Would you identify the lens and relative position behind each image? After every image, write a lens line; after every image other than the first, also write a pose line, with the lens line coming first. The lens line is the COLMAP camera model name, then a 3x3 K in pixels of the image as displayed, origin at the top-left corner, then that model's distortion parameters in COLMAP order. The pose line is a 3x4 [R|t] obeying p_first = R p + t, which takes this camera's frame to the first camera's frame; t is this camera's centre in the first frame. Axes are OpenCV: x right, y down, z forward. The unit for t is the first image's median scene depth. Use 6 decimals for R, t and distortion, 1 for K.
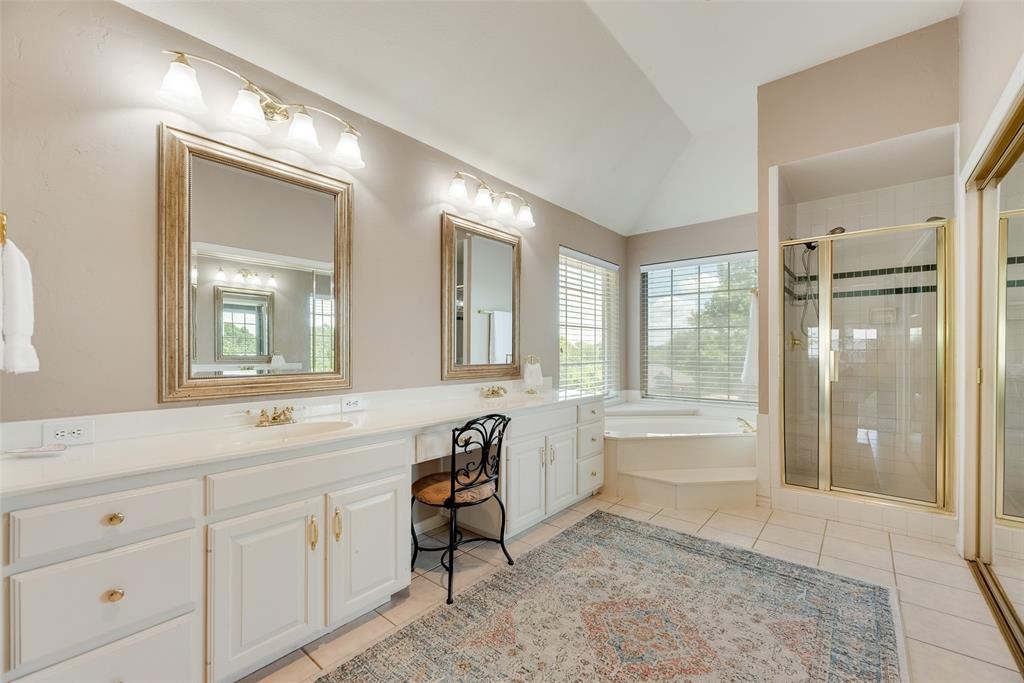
lens RADIAL K [[417.6, 0, 514.0], [0, 417.6, 345.1], [0, 0, 1]] dist [0.000122, 0.000073]
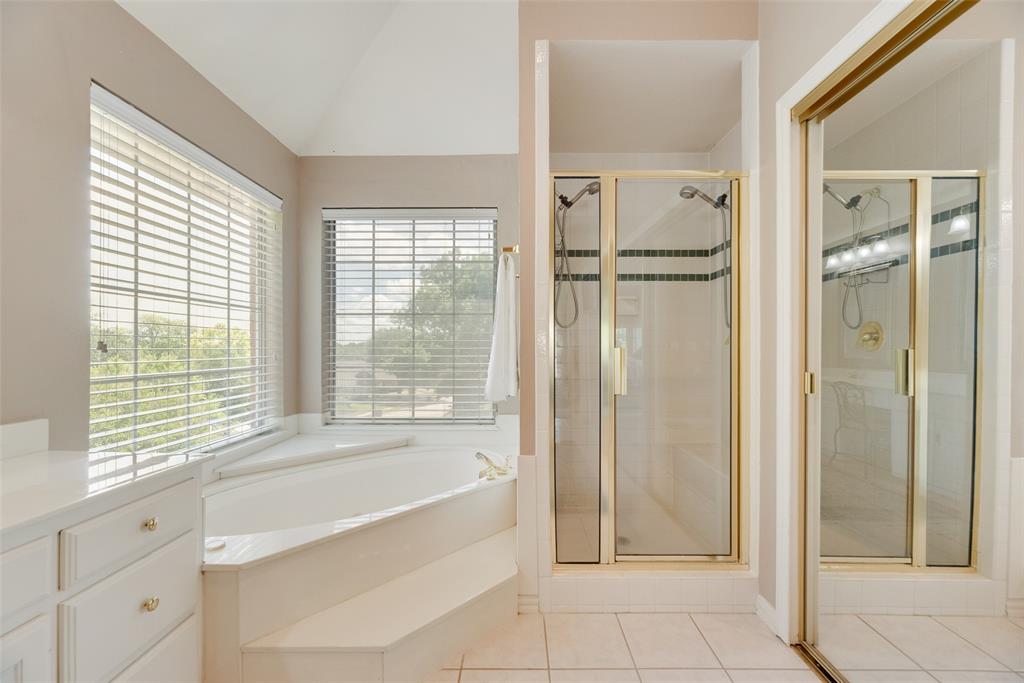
lens RADIAL K [[417.6, 0, 514.0], [0, 417.6, 345.1], [0, 0, 1]] dist [0.000122, 0.000073]
pose [[0.772672, 0.003770, 0.634794, 0.134716], [-0.006383, 0.999978, 0.001831, 0.006347], [-0.634773, -0.005467, 0.772679, 0.359947]]
